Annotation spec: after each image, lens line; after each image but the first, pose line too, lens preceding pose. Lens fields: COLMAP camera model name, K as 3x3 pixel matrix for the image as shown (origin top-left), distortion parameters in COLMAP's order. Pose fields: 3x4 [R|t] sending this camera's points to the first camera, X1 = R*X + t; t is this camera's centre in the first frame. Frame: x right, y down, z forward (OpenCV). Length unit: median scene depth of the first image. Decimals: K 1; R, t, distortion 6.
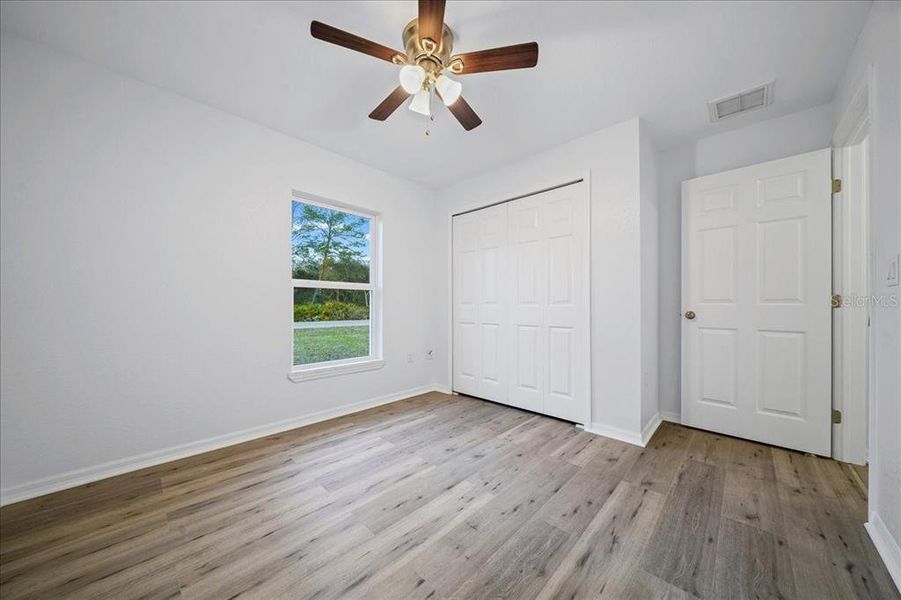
lens RADIAL K [[317.2, 0, 452.3], [0, 317.2, 300.7], [0, 0, 1]] dist [-0.000352, -0.000114]
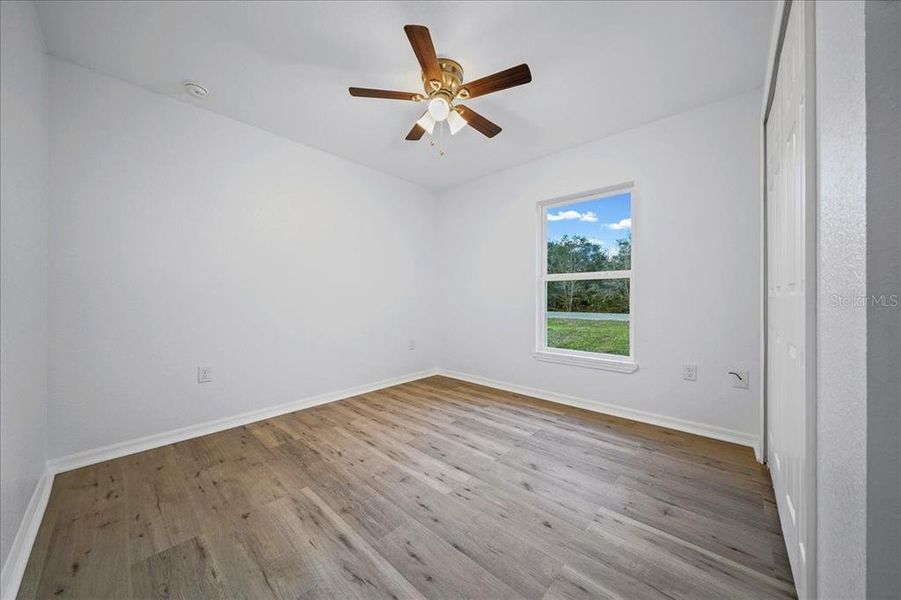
lens RADIAL K [[317.2, 0, 452.3], [0, 317.2, 300.7], [0, 0, 1]] dist [-0.000352, -0.000114]
pose [[0.001755, 0.005550, -0.999983, 0.865198], [0.020312, 0.999778, 0.005585, 0.018611], [0.999792, -0.020322, 0.001642, 0.815297]]
